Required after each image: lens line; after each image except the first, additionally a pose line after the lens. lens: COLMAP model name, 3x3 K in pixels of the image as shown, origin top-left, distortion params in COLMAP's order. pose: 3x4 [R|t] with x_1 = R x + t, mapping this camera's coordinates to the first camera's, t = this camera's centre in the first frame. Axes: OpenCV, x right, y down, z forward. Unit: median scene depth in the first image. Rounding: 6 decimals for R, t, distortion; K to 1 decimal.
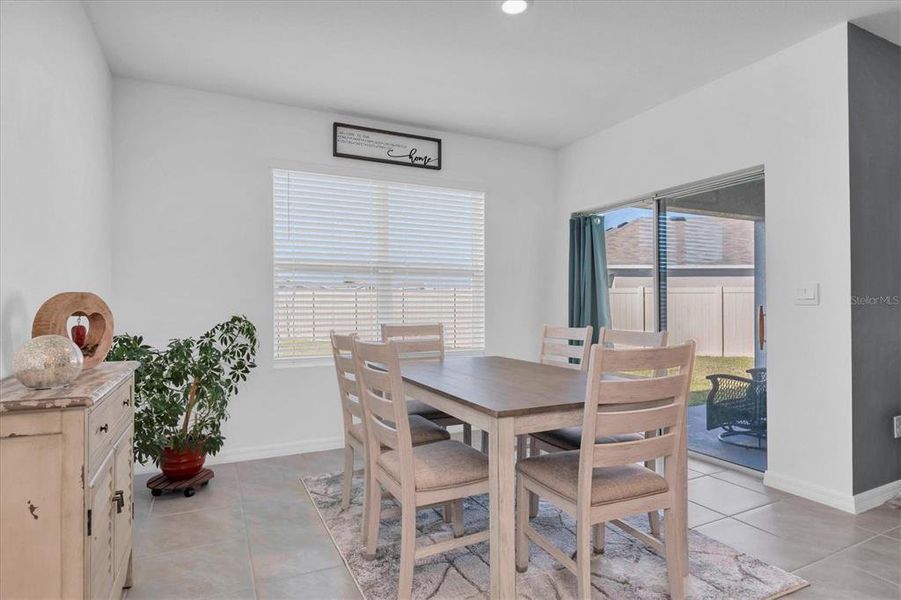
lens RADIAL K [[487.7, 0, 450.4], [0, 487.7, 302.9], [0, 0, 1]] dist [-0.006144, 0.000156]
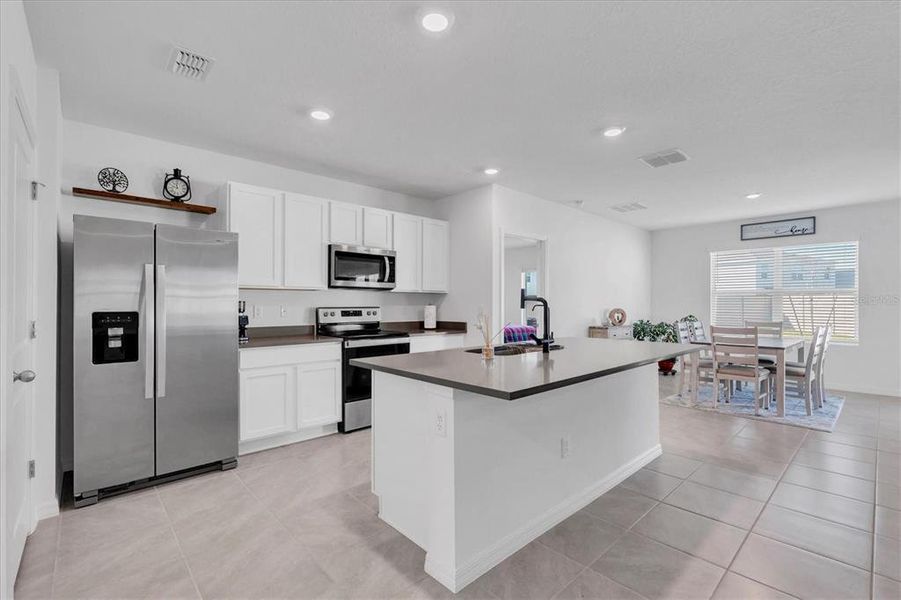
lens RADIAL K [[402.6, 0, 445.9], [0, 402.6, 302.3], [0, 0, 1]] dist [-0.007769, 0.001323]
pose [[0.275472, 0.001826, -0.961307, 1.016399], [0.000306, 0.999998, 0.001987, -0.035540], [0.961309, -0.000841, 0.275471, -0.667448]]
